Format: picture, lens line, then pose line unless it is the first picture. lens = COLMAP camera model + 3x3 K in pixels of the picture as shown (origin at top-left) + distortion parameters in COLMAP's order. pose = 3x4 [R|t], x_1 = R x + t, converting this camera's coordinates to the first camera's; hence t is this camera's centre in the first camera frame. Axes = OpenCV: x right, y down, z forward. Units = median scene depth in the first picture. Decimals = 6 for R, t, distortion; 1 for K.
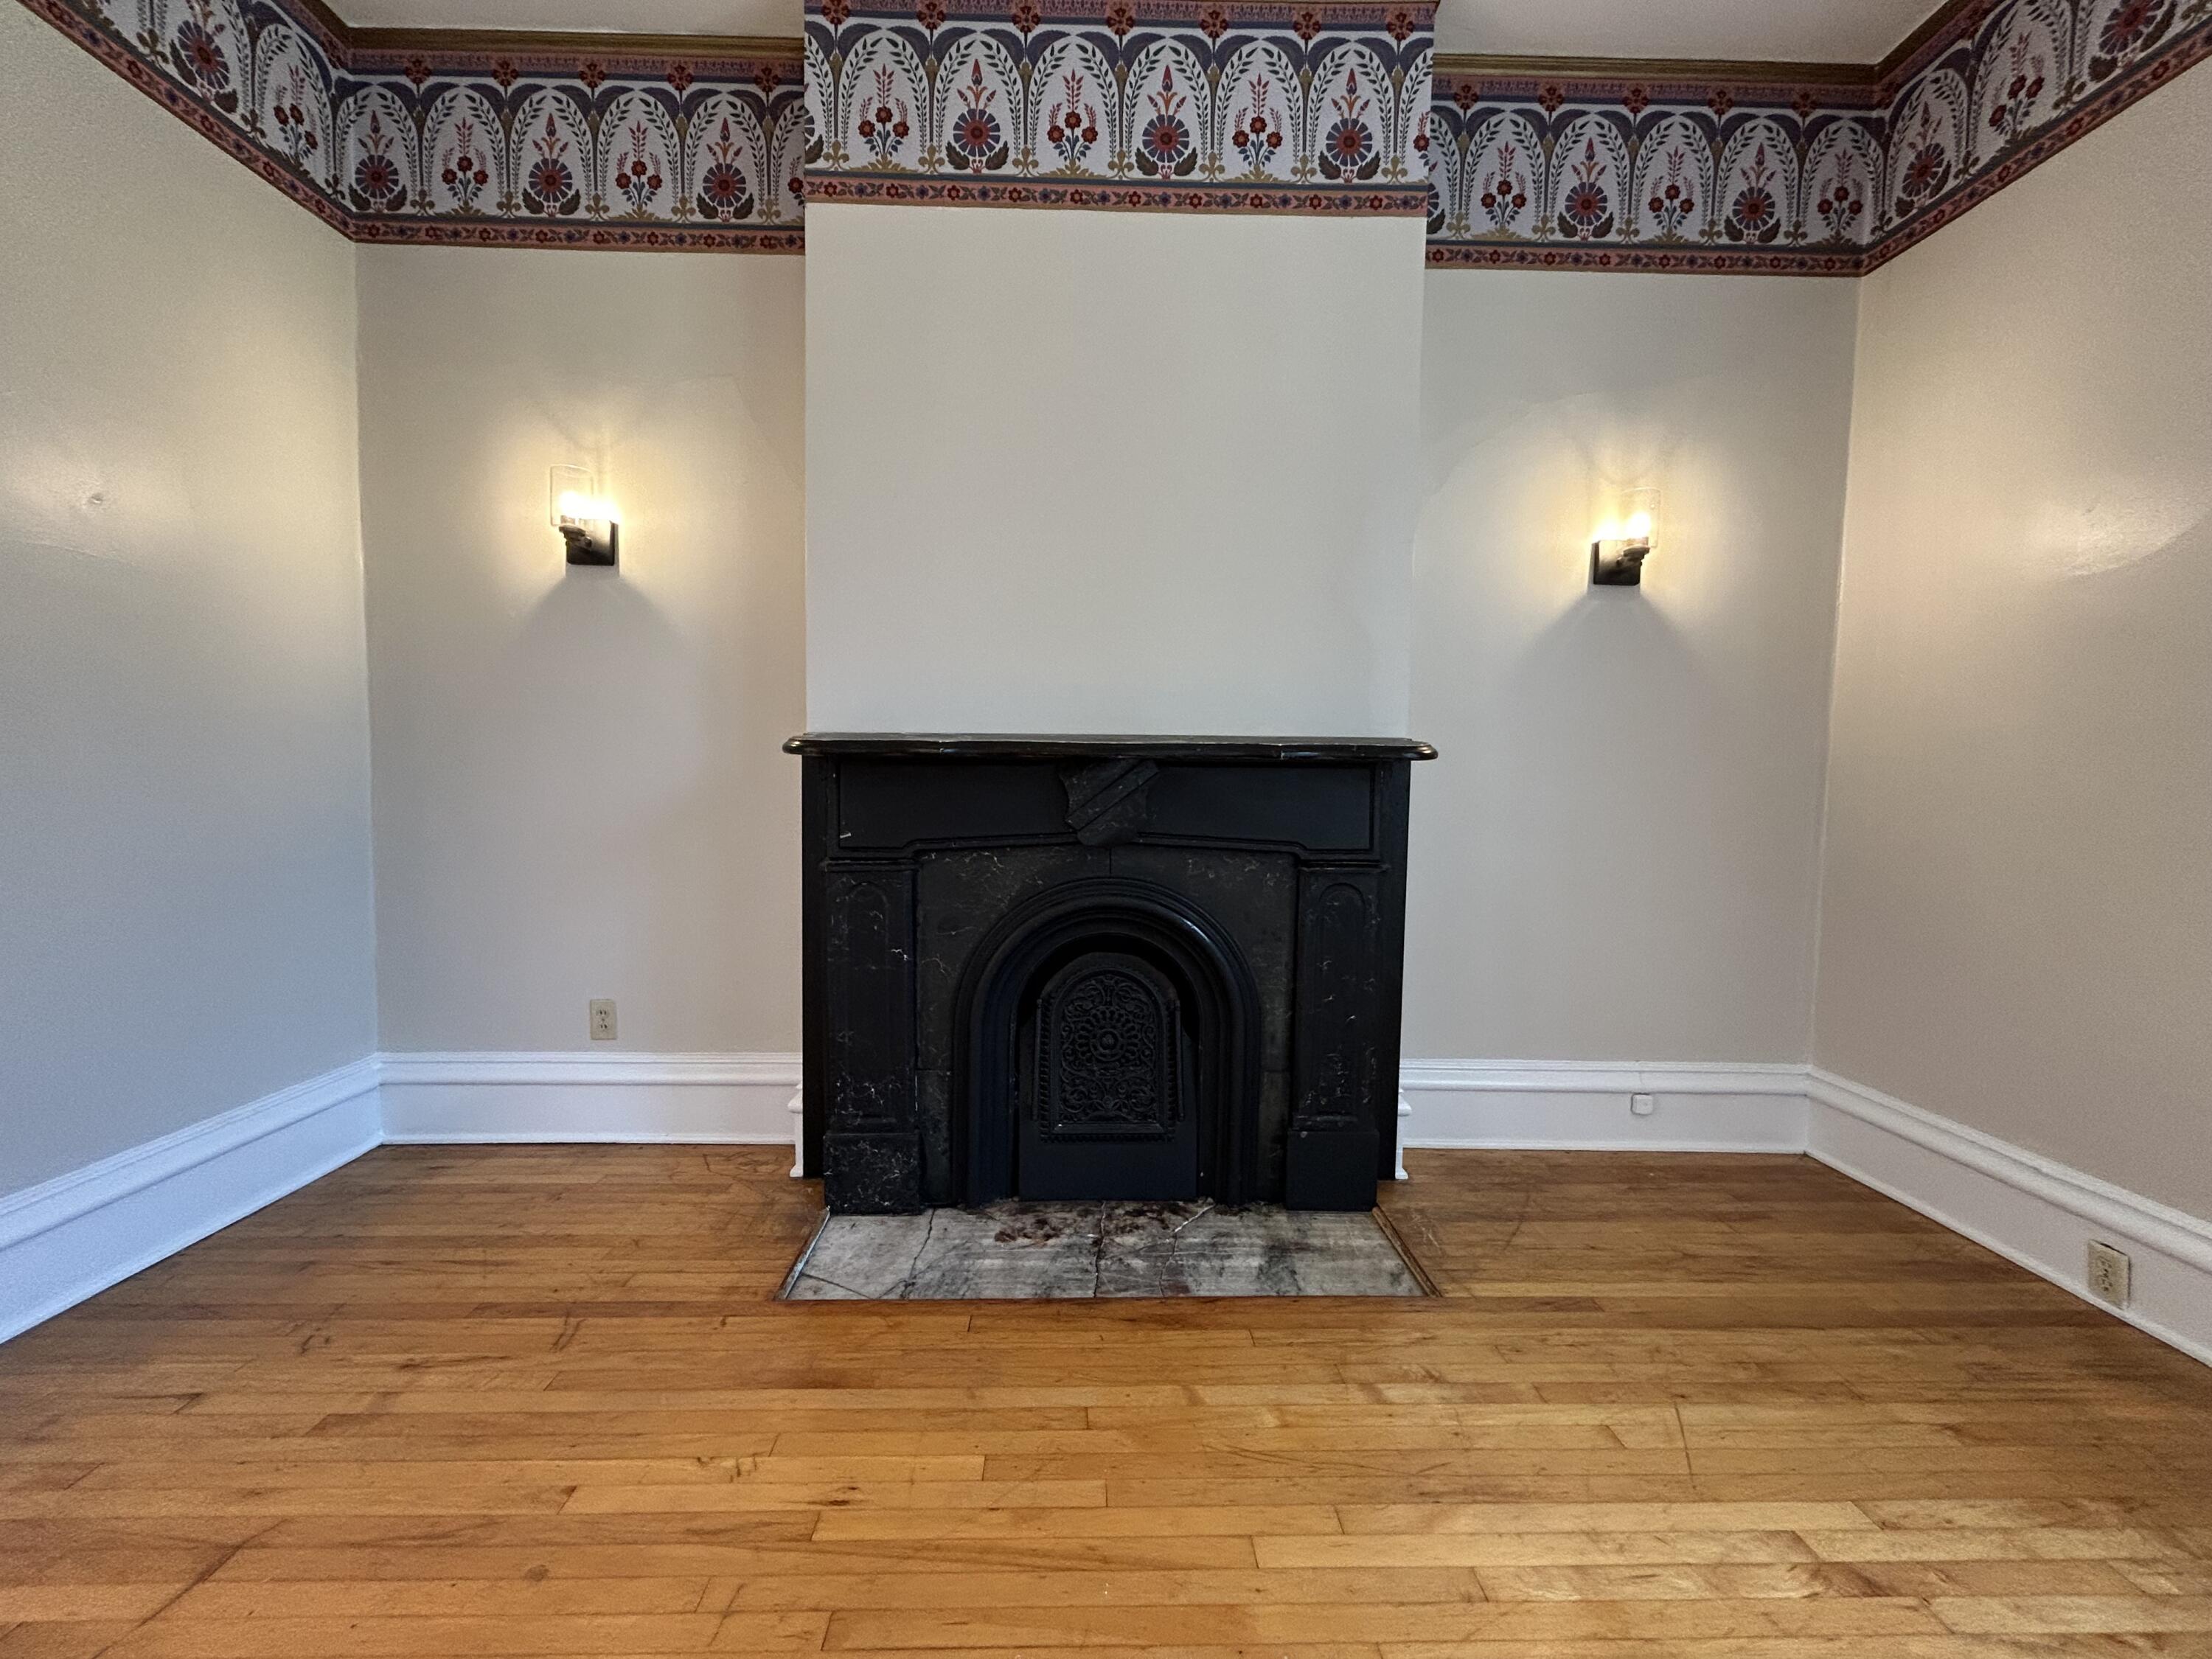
lens RADIAL K [[896.4, 0, 1102.0], [0, 896.4, 825.7], [0, 0, 1]] dist [0.000929, 0.000130]
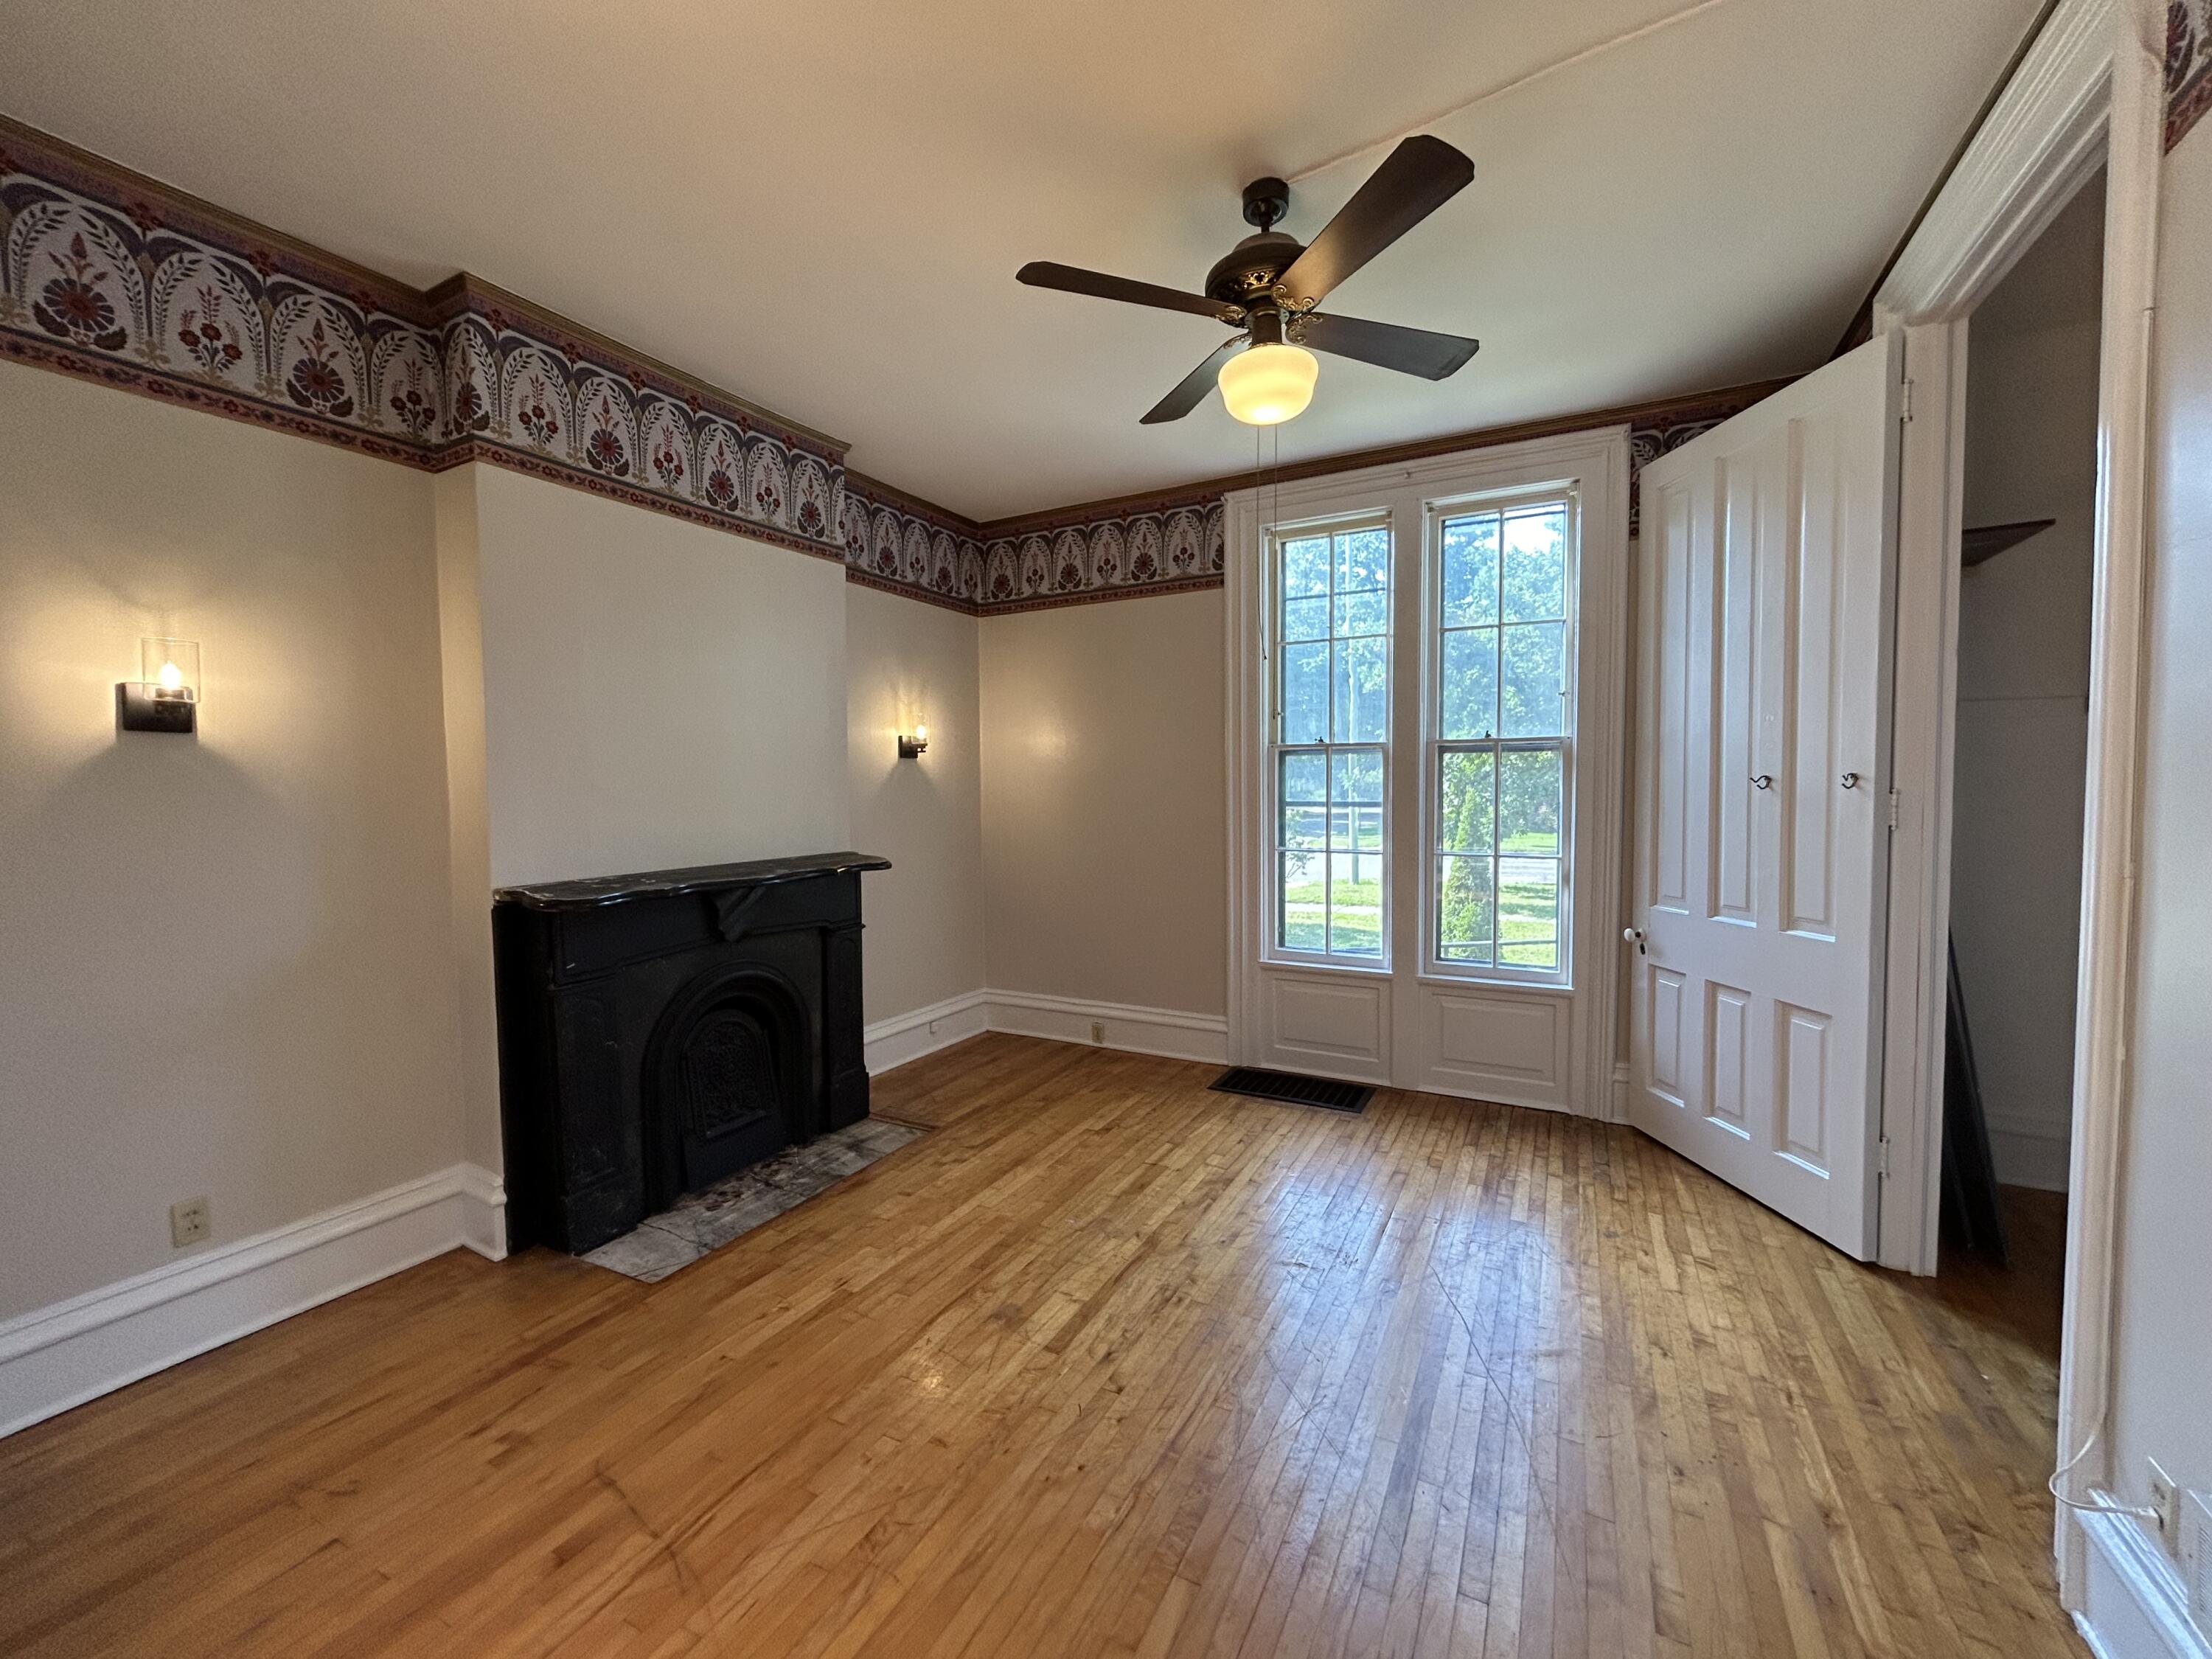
lens RADIAL K [[896.4, 0, 1099.6], [0, 896.4, 823.6], [0, 0, 1]] dist [0.000929, 0.000130]
pose [[0.495124, -0.056483, 0.866984, -0.993162], [0.069370, 0.997269, 0.025355, -0.169672], [-0.866048, 0.047589, 0.497690, -0.325054]]
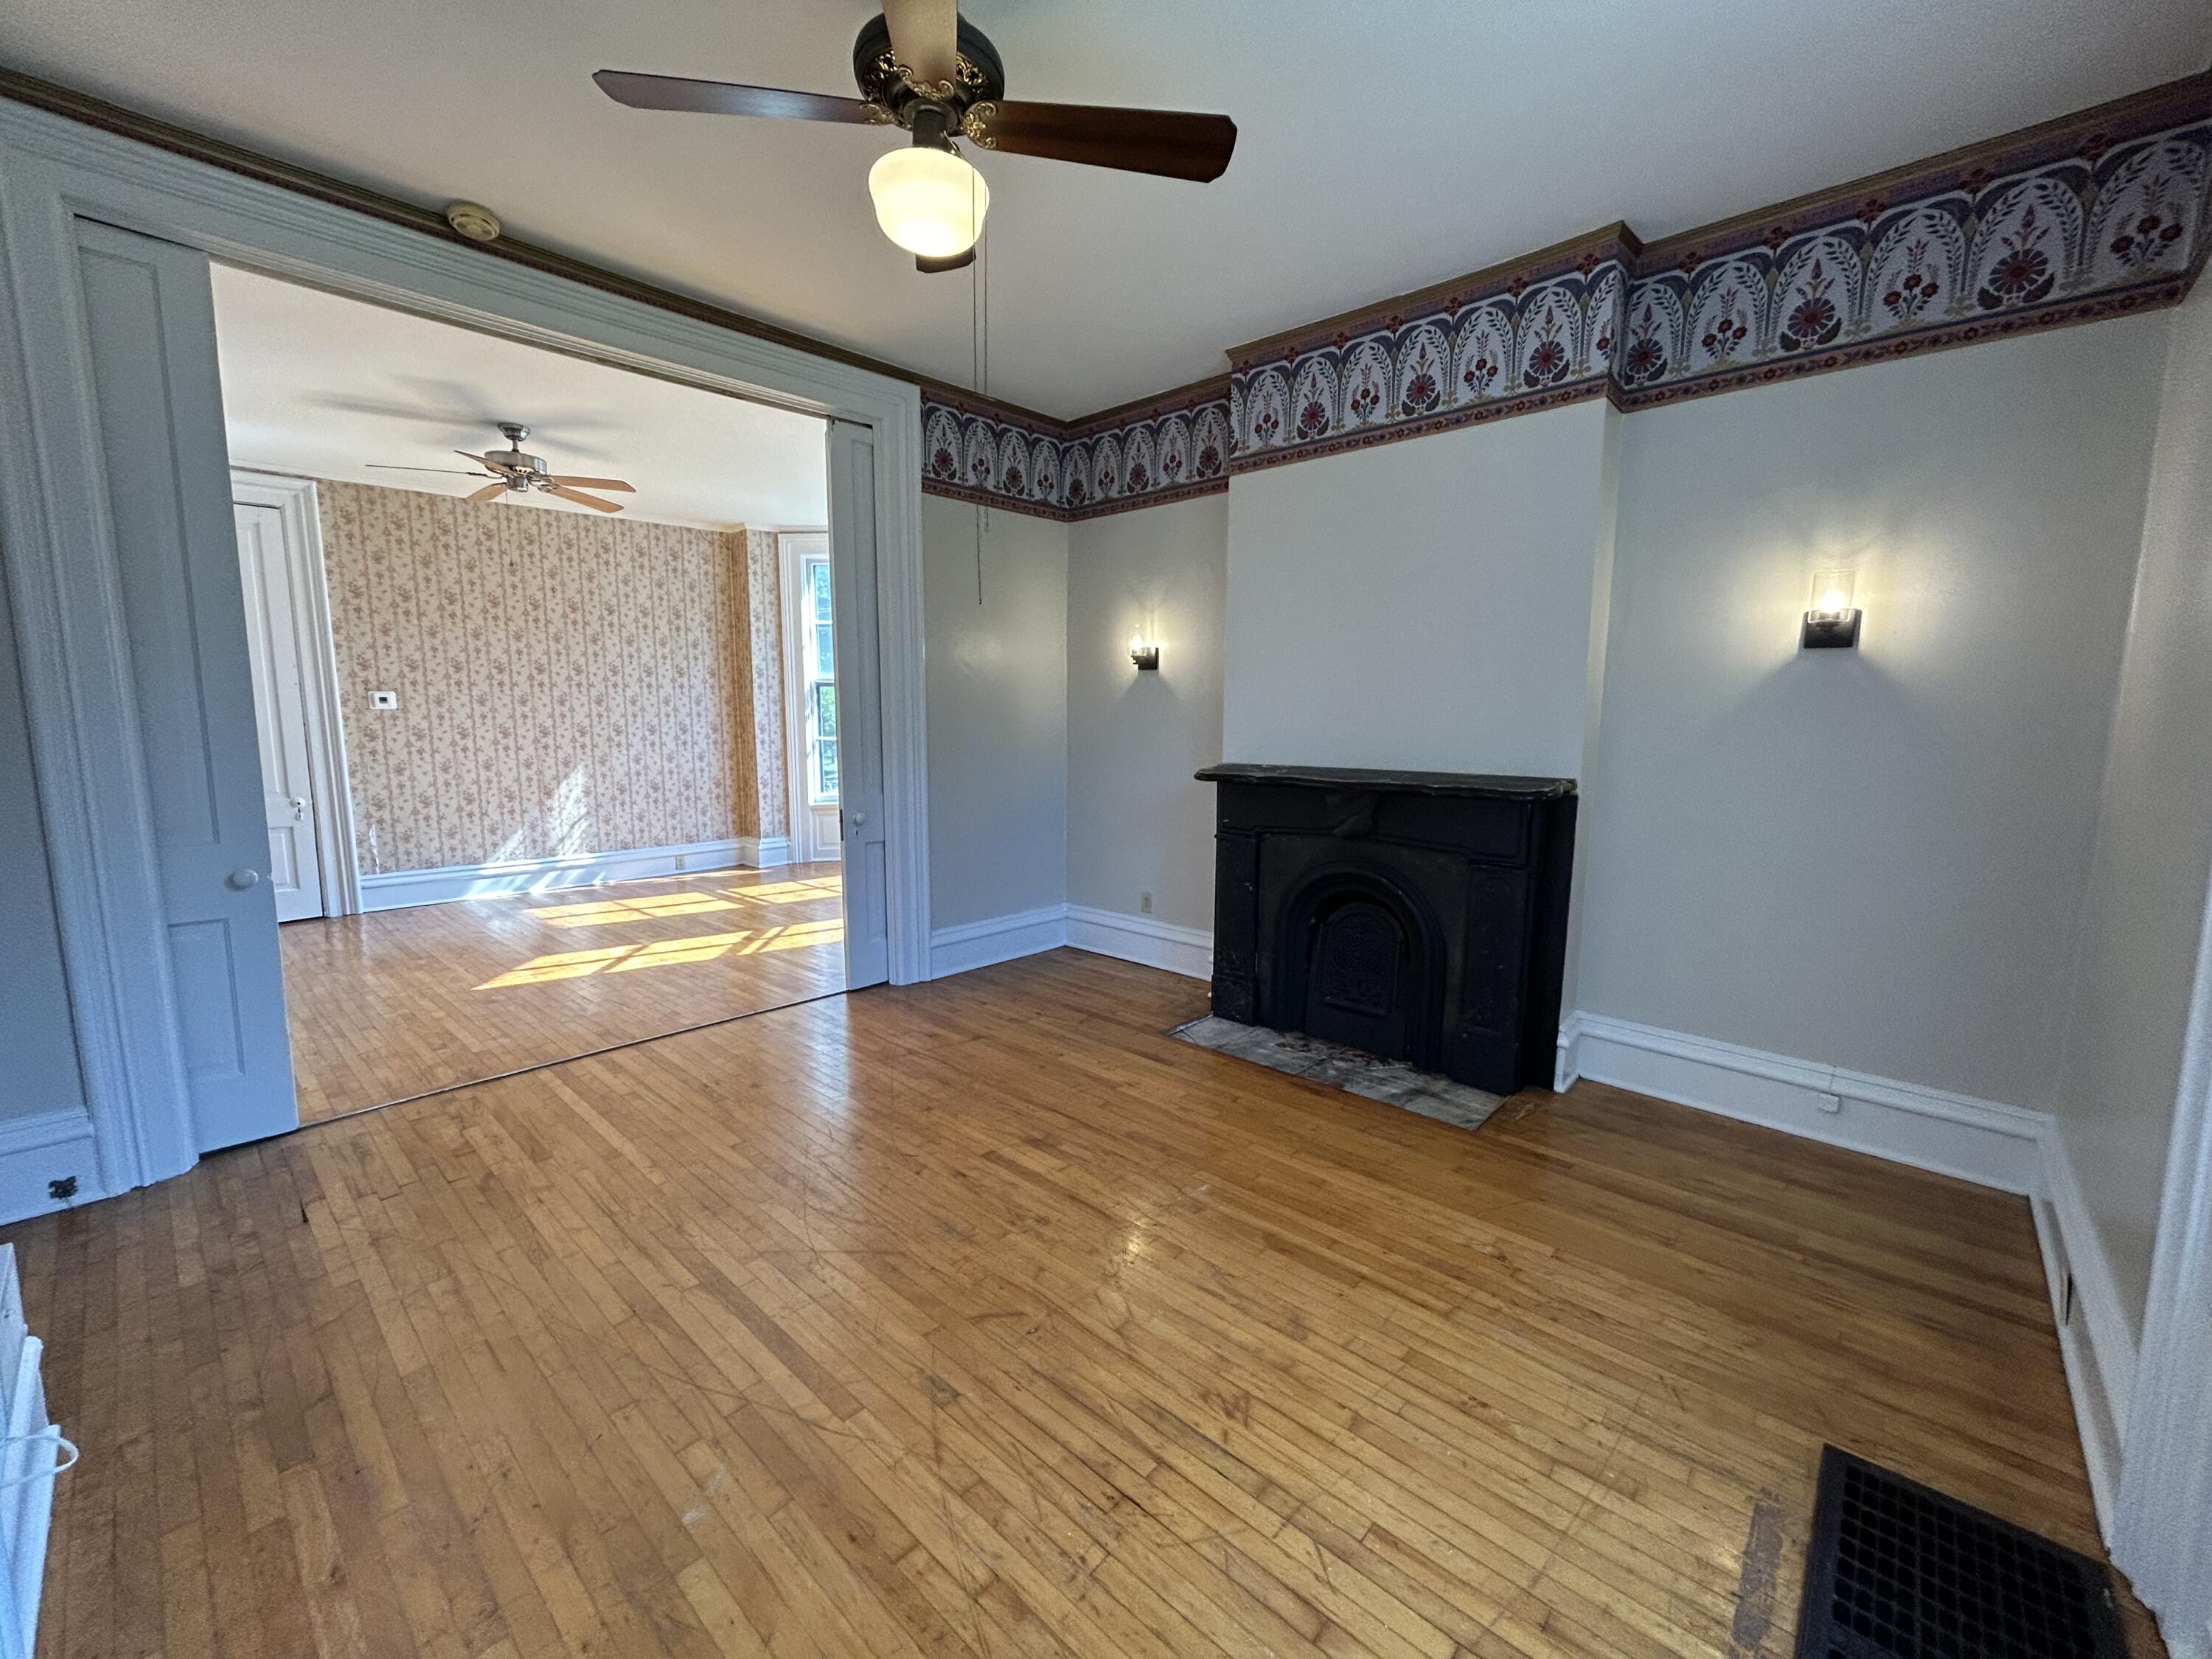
lens RADIAL K [[896.4, 0, 1103.8], [0, 896.4, 823.0], [0, 0, 1]] dist [0.000929, 0.000130]
pose [[0.717979, 0.078007, -0.691680, 0.811274], [-0.035300, 0.996502, 0.075743, -0.114037], [0.695170, -0.029965, 0.718221, -0.524257]]
